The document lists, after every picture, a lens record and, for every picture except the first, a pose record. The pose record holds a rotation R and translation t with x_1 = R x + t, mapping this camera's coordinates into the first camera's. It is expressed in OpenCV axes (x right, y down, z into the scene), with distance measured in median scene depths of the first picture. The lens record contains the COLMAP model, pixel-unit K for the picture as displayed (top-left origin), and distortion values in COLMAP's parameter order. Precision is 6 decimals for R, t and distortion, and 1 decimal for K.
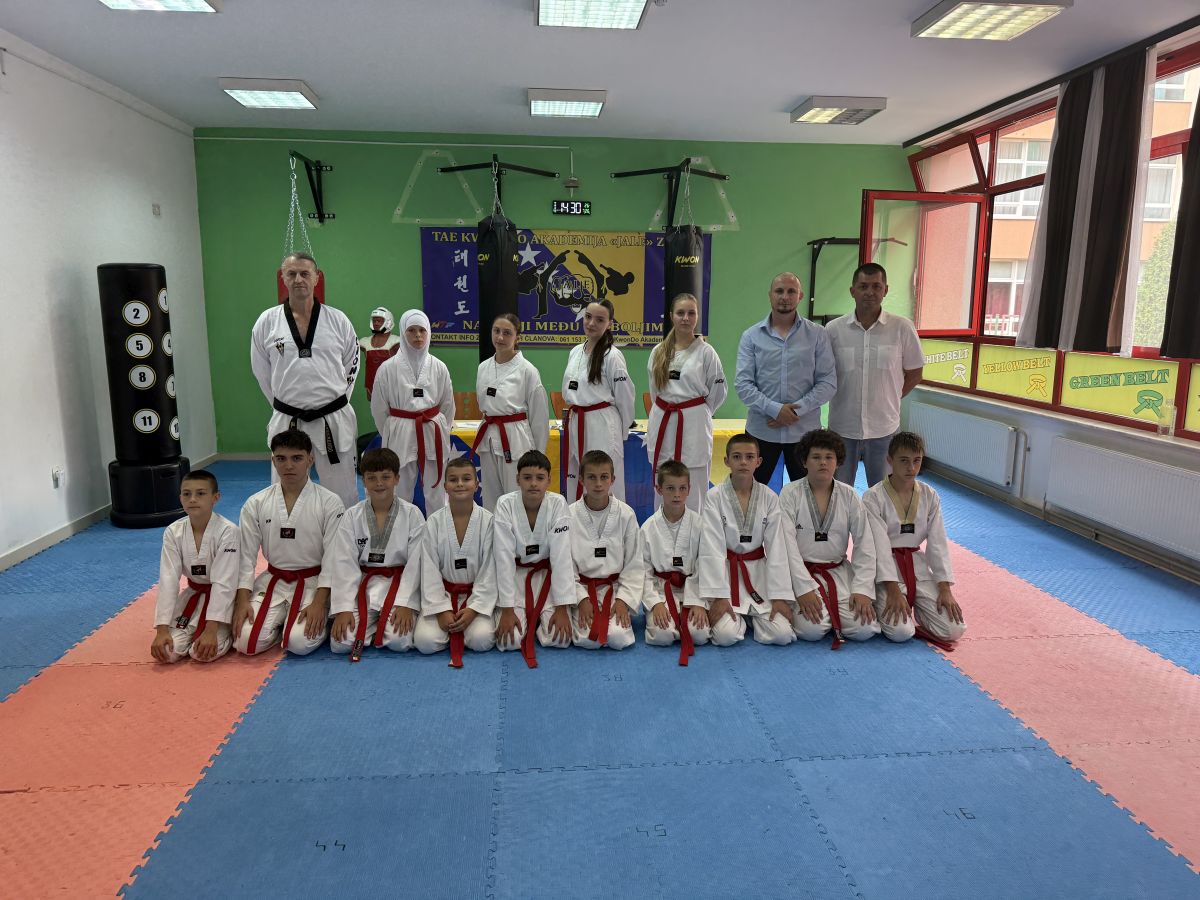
lens RADIAL K [[865.9, 0, 596.4], [0, 865.9, 458.1], [0, 0, 1]] dist [0.055119, -0.054901]
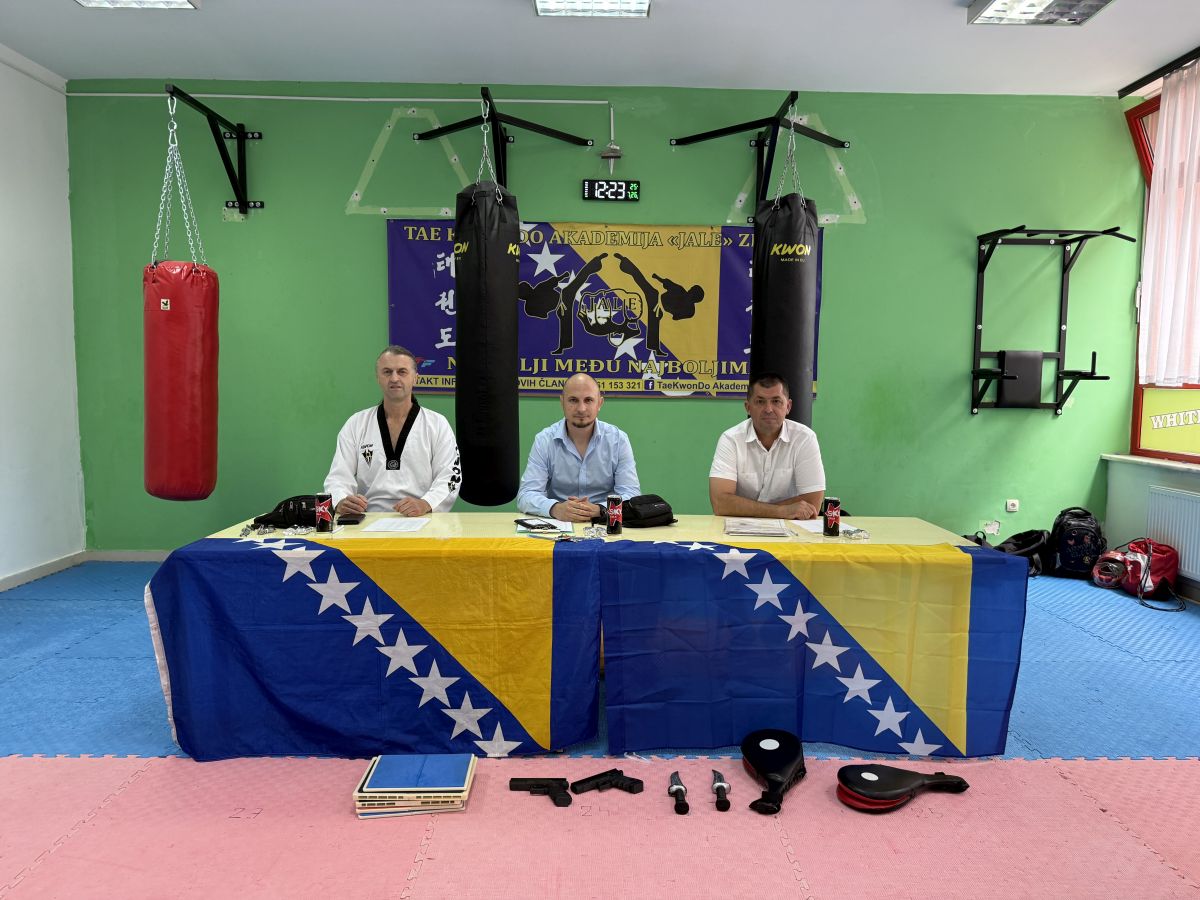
lens RADIAL K [[865.9, 0, 600.0], [0, 865.9, 459.6], [0, 0, 1]] dist [0.055119, -0.054901]
pose [[0.997336, 0.009563, -0.072311, 0.013507], [-0.015504, 0.996508, -0.082050, -0.025845], [0.071274, 0.082952, 0.994002, 0.347846]]
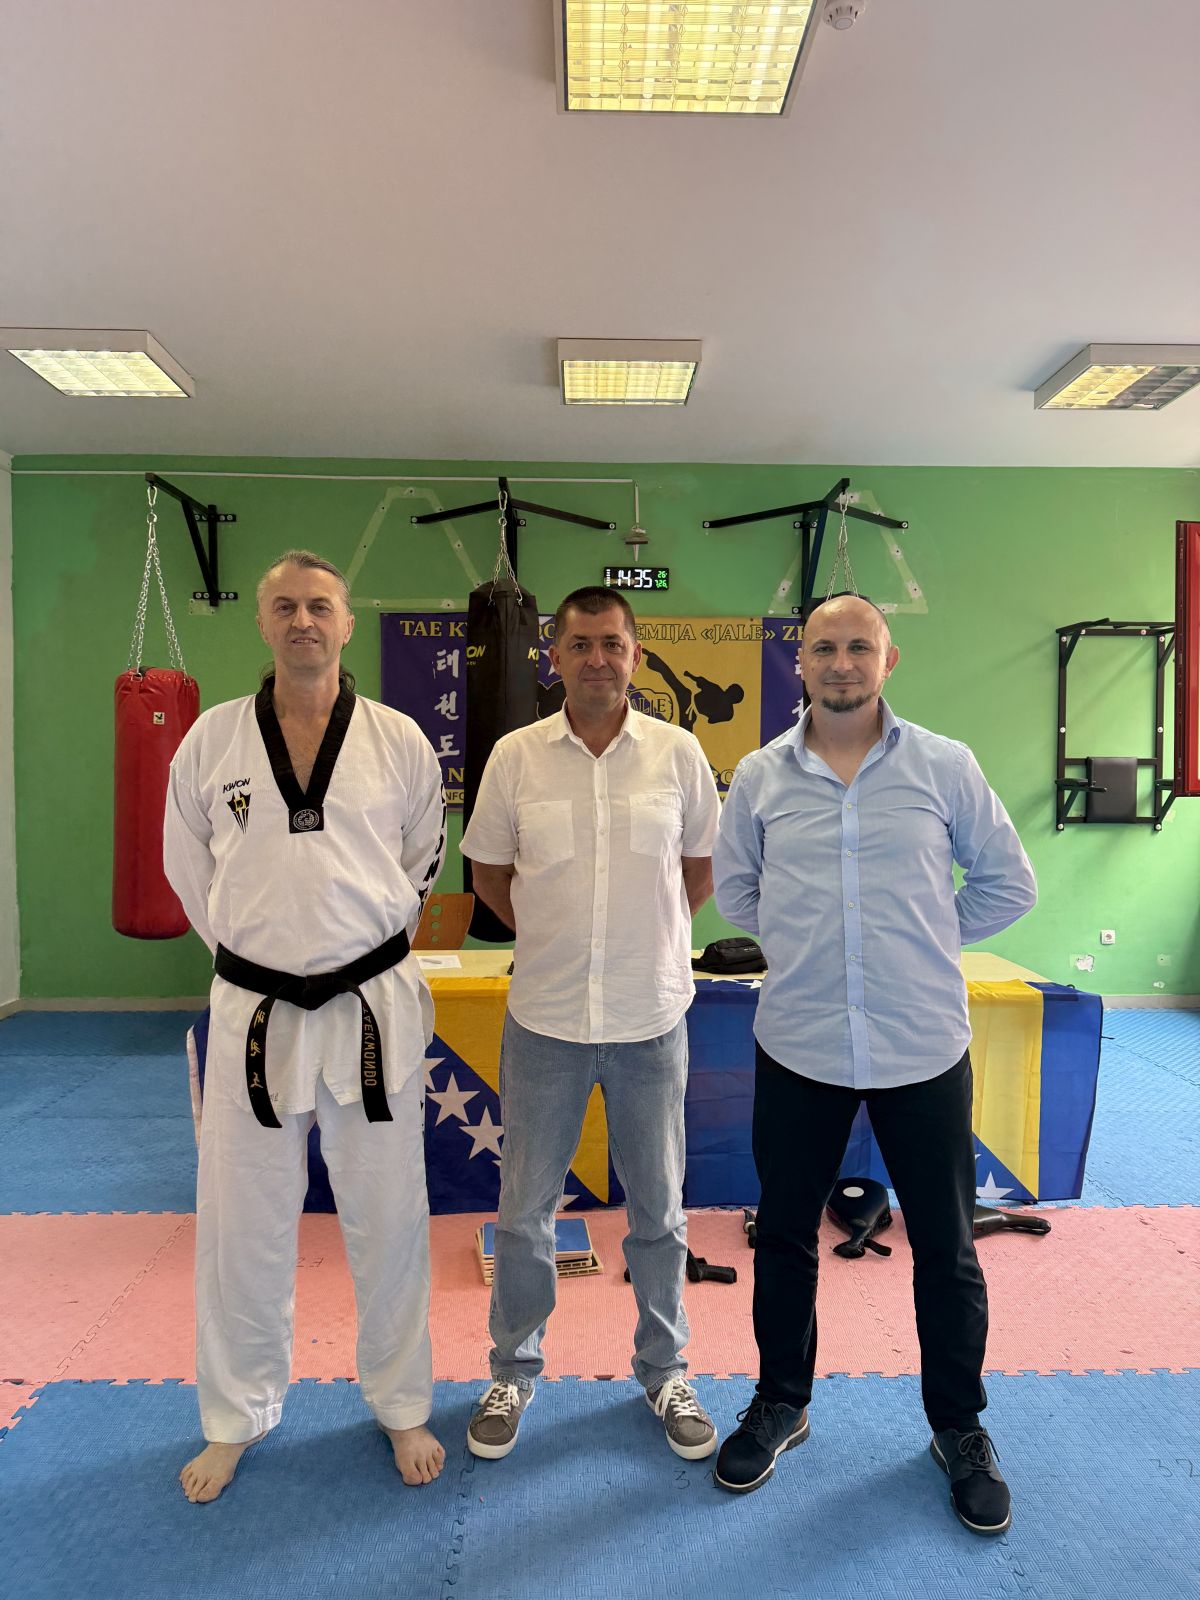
lens RADIAL K [[1154.5, 0, 592.2], [0, 1154.5, 812.2], [0, 0, 1]] dist [0.055119, -0.054901]
pose [[0.997855, -0.000591, -0.065456, -0.006877], [-0.008340, 0.990660, -0.136098, -0.025172], [0.064925, 0.136352, 0.988531, 0.248631]]
